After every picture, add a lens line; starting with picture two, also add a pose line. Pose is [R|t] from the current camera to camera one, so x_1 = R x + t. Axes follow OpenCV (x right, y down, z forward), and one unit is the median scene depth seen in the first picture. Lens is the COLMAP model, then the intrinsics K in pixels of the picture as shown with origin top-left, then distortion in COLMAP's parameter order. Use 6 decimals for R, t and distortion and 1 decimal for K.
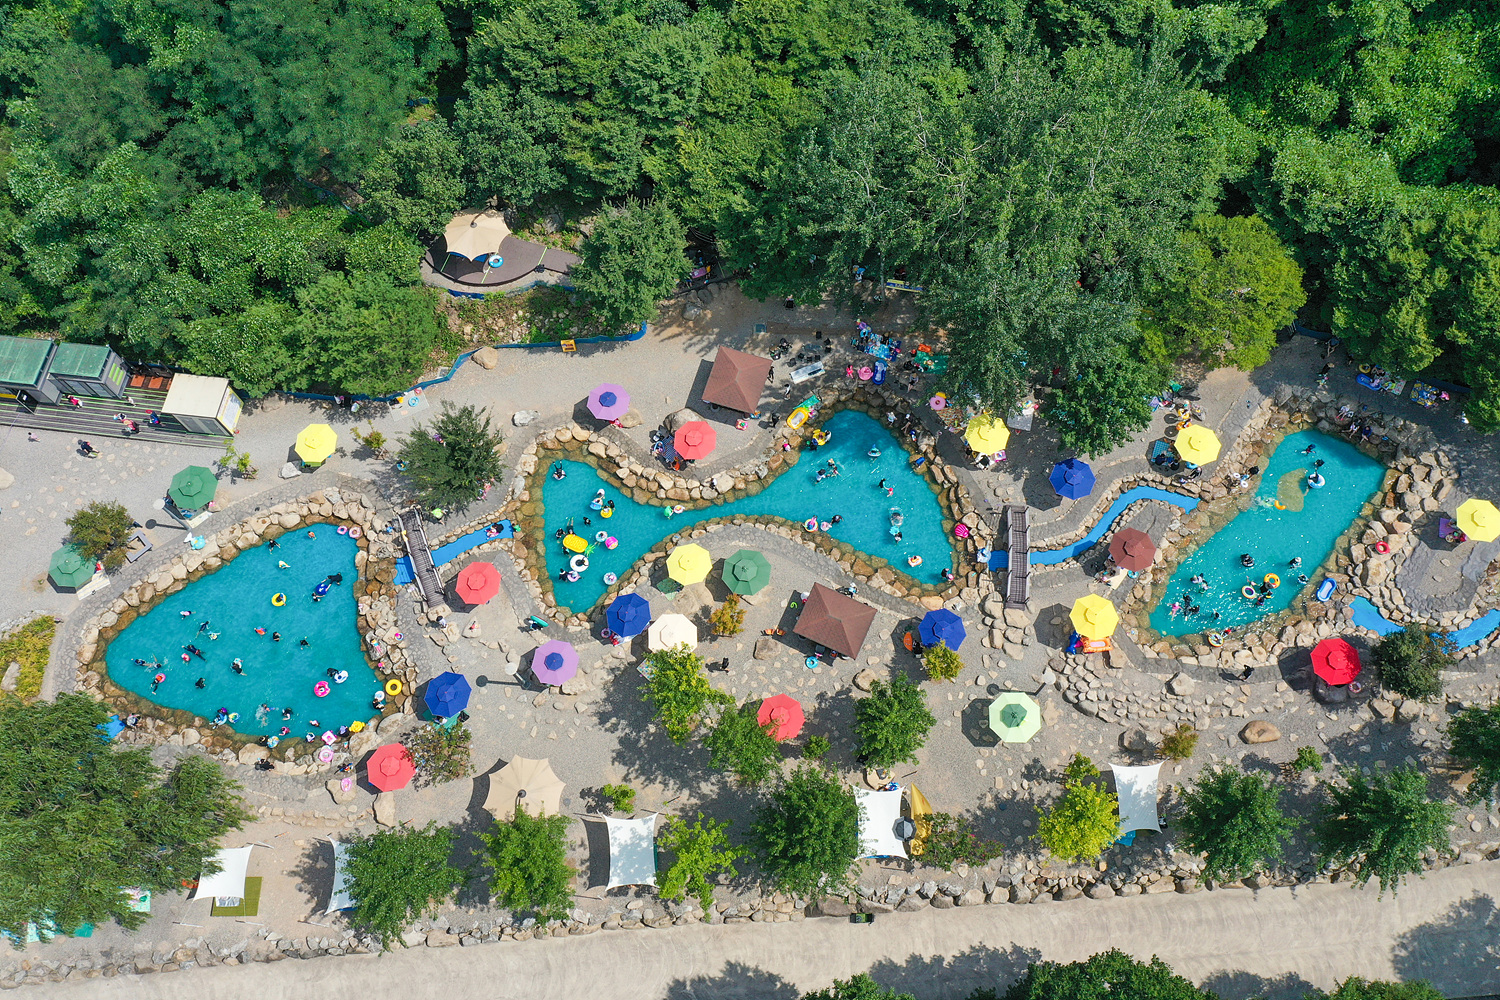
lens RADIAL K [[1184.2, 0, 750.0], [0, 1184.2, 500.0], [0, 0, 1]] dist [-0.004959, -0.005641]
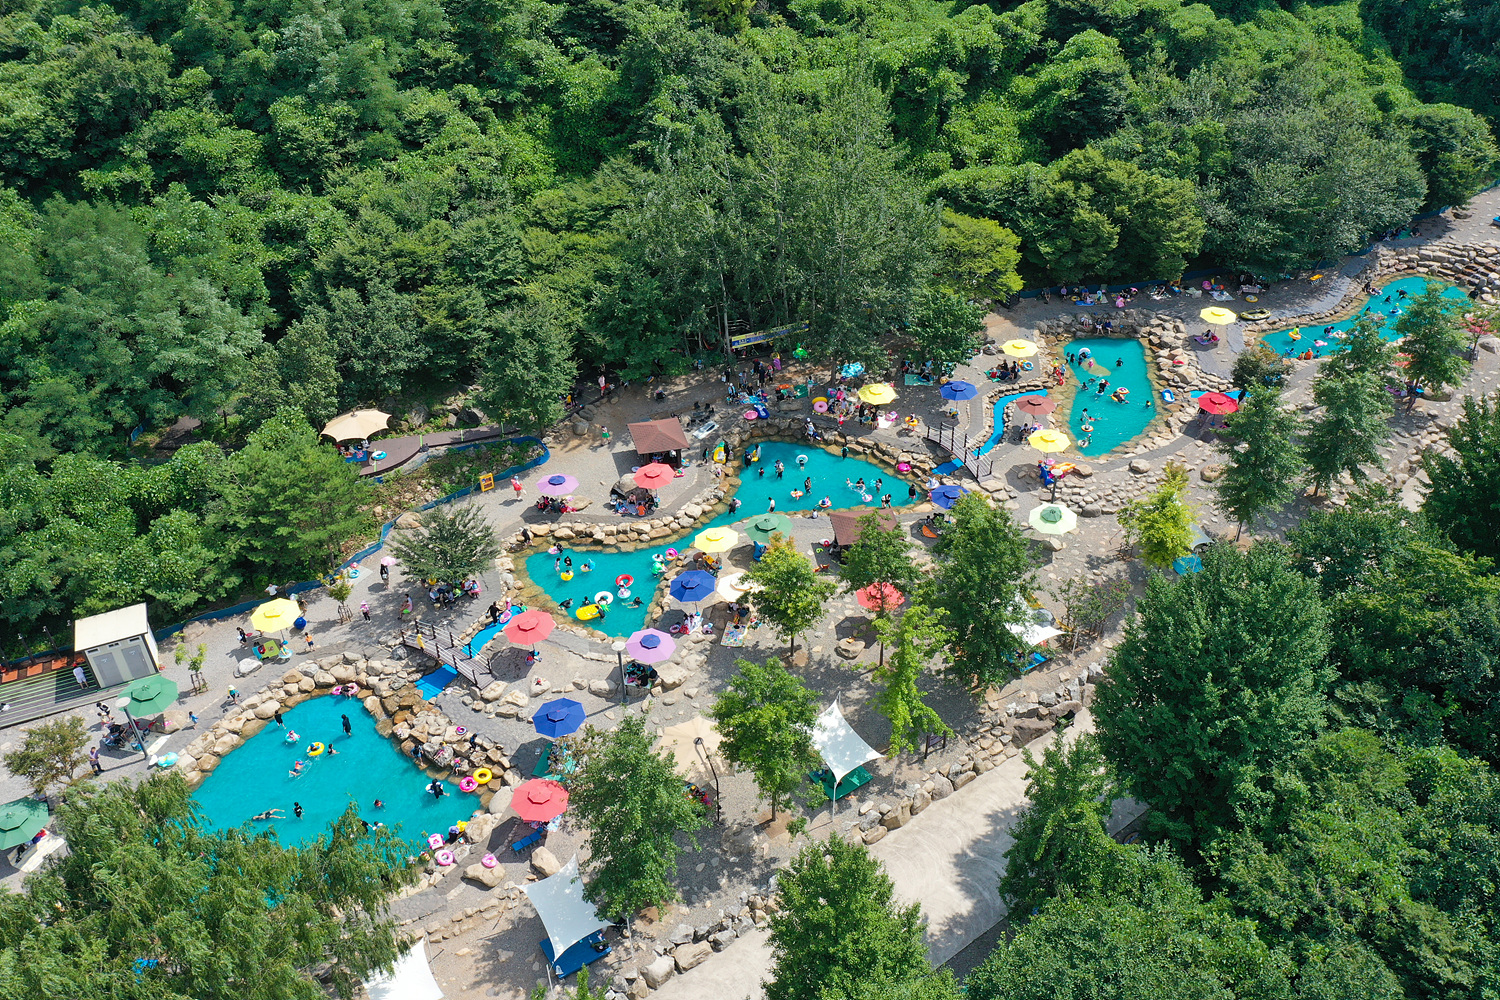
lens RADIAL K [[1177.8, 0, 757.8], [0, 1177.8, 492.9], [0, 0, 1]] dist [-0.002687, -0.005529]
pose [[0.844608, -0.299253, 0.443942, -0.435642], [0.491965, 0.760921, -0.423049, 0.445691], [-0.211206, 0.575714, 0.789902, 0.172218]]
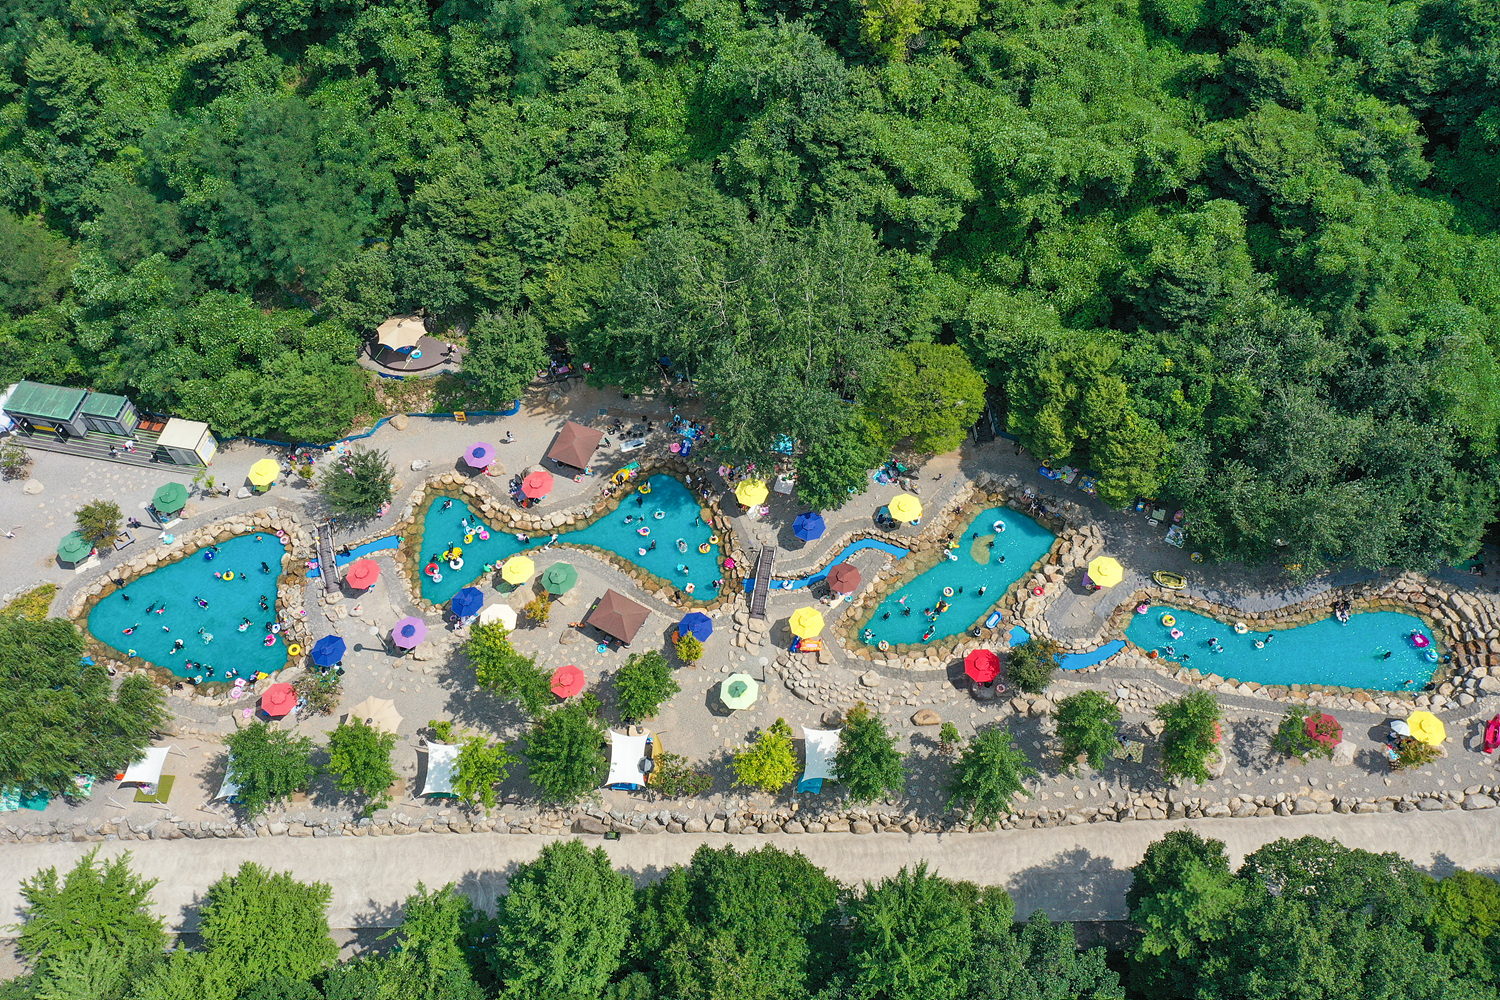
lens RADIAL K [[1184.2, 0, 750.0], [0, 1184.2, 500.0], [0, 0, 1]] dist [-0.004959, -0.005641]
pose [[0.997429, 0.059069, -0.040562, 0.252539], [-0.064586, 0.986284, -0.151897, 0.157200], [0.031034, 0.154126, 0.987564, -0.326290]]
